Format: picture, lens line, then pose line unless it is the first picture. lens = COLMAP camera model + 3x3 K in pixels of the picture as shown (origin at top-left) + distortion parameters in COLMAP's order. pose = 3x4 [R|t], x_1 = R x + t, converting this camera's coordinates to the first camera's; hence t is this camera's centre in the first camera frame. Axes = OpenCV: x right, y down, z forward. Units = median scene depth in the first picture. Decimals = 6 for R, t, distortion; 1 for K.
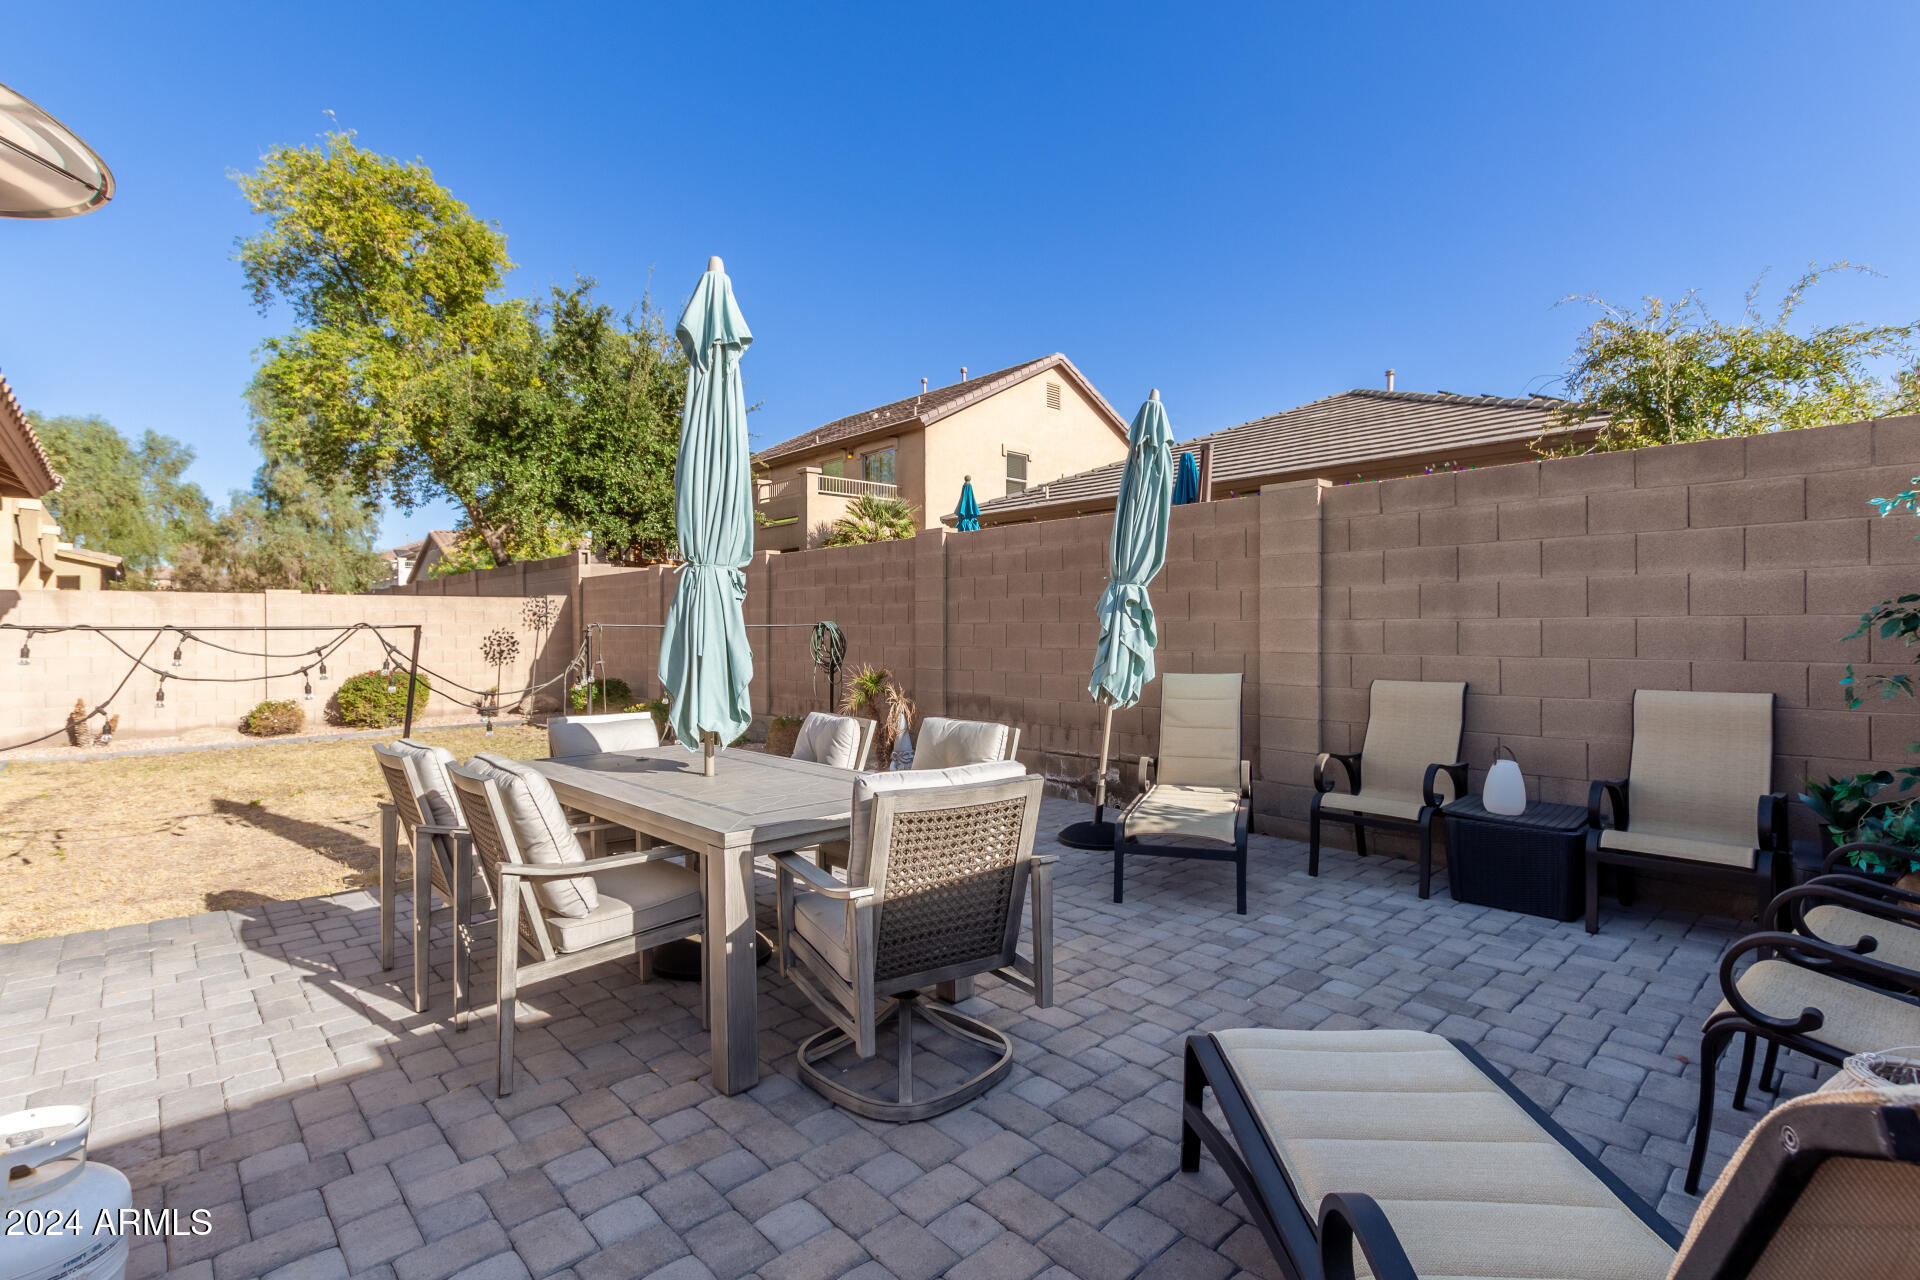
lens RADIAL K [[882.5, 0, 957.6], [0, 882.5, 642.3], [0, 0, 1]] dist [0.006820, -0.000677]
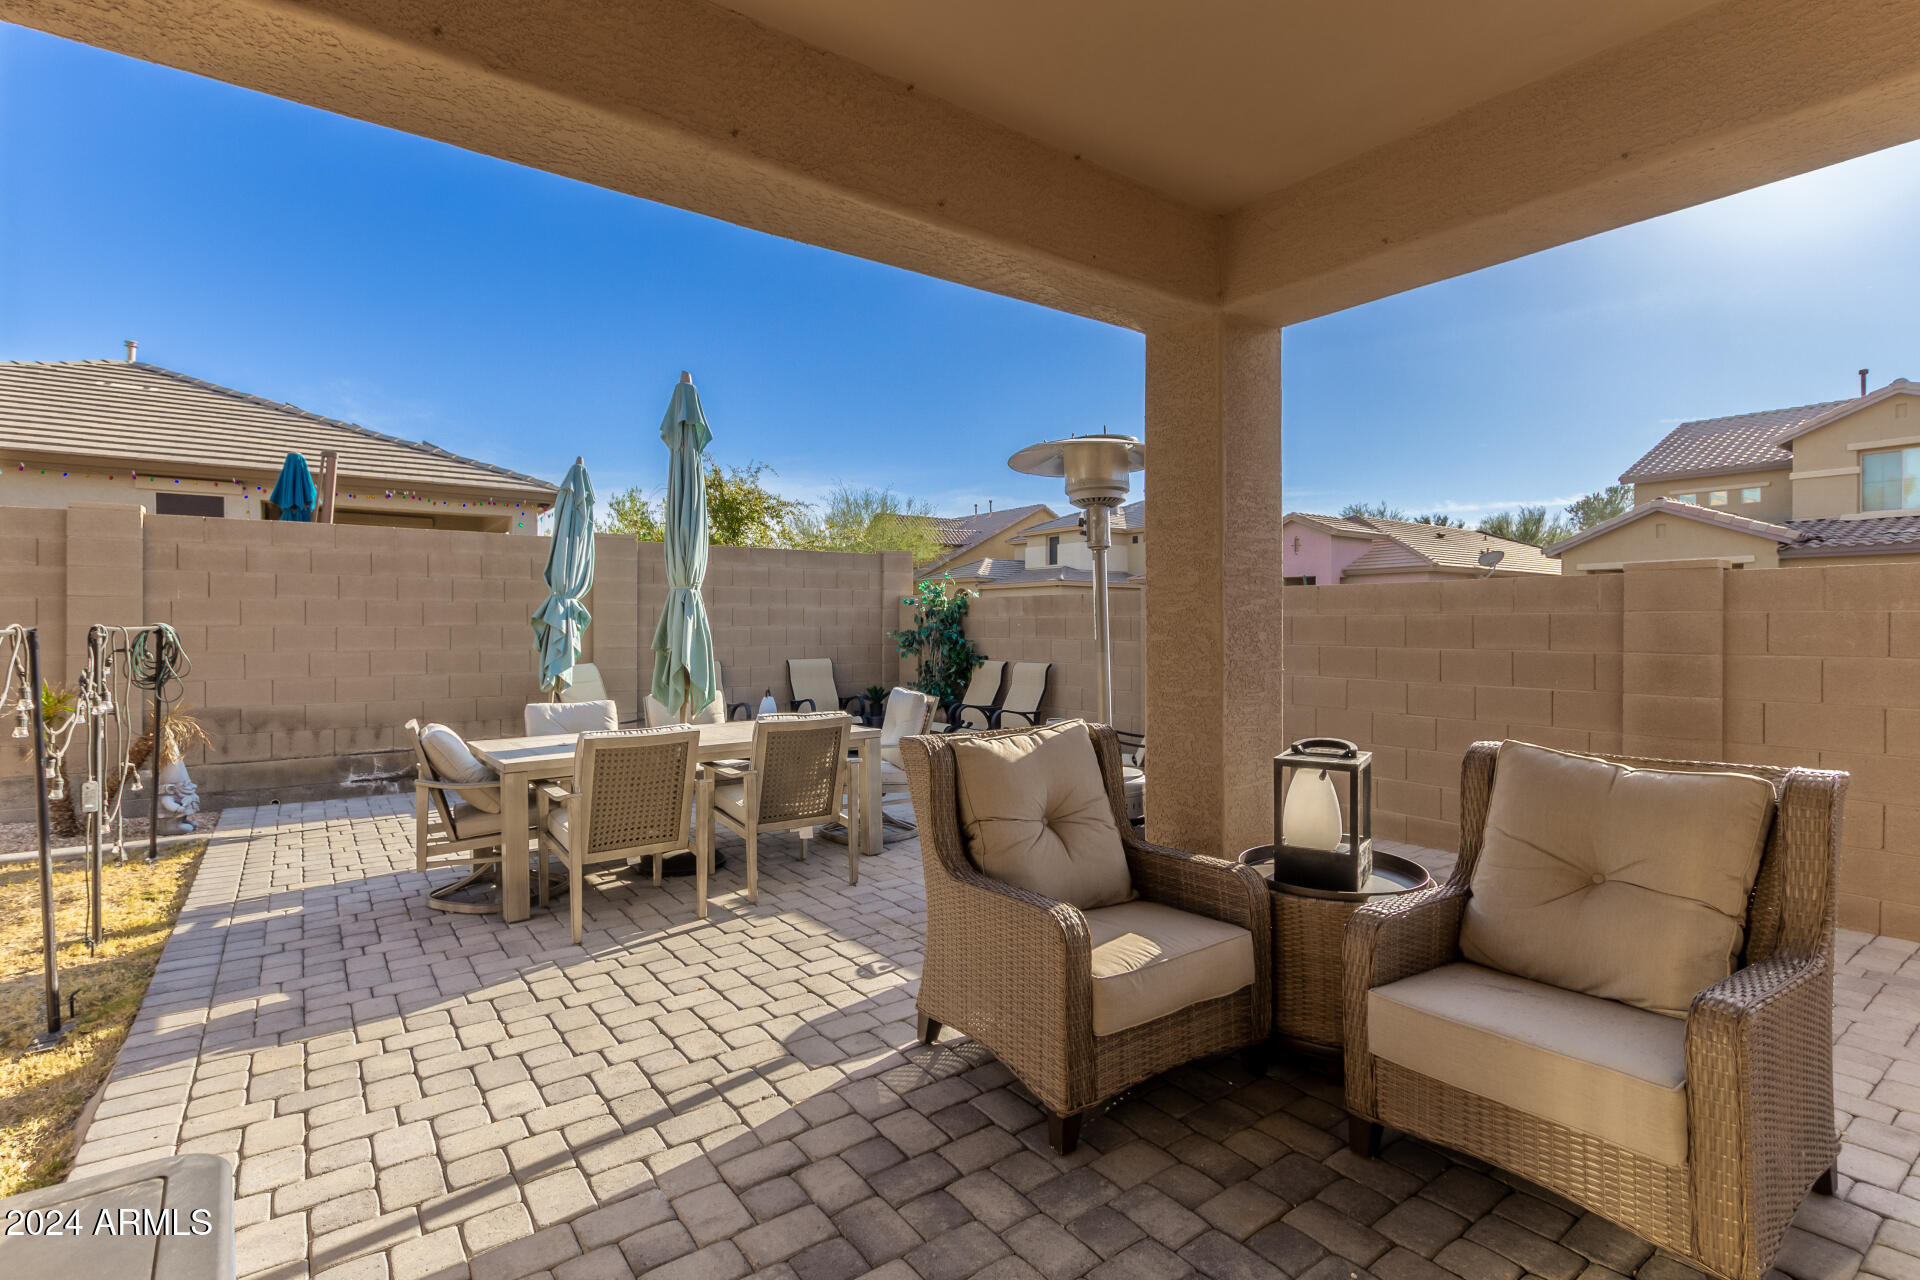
lens RADIAL K [[882.5, 0, 952.4], [0, 882.5, 636.3], [0, 0, 1]] dist [0.006820, -0.000677]
pose [[0.125376, -0.006211, 0.992090, -1.307367], [0.014715, 0.999882, 0.004400, -0.007154], [-0.992000, 0.014047, 0.125453, 0.312048]]
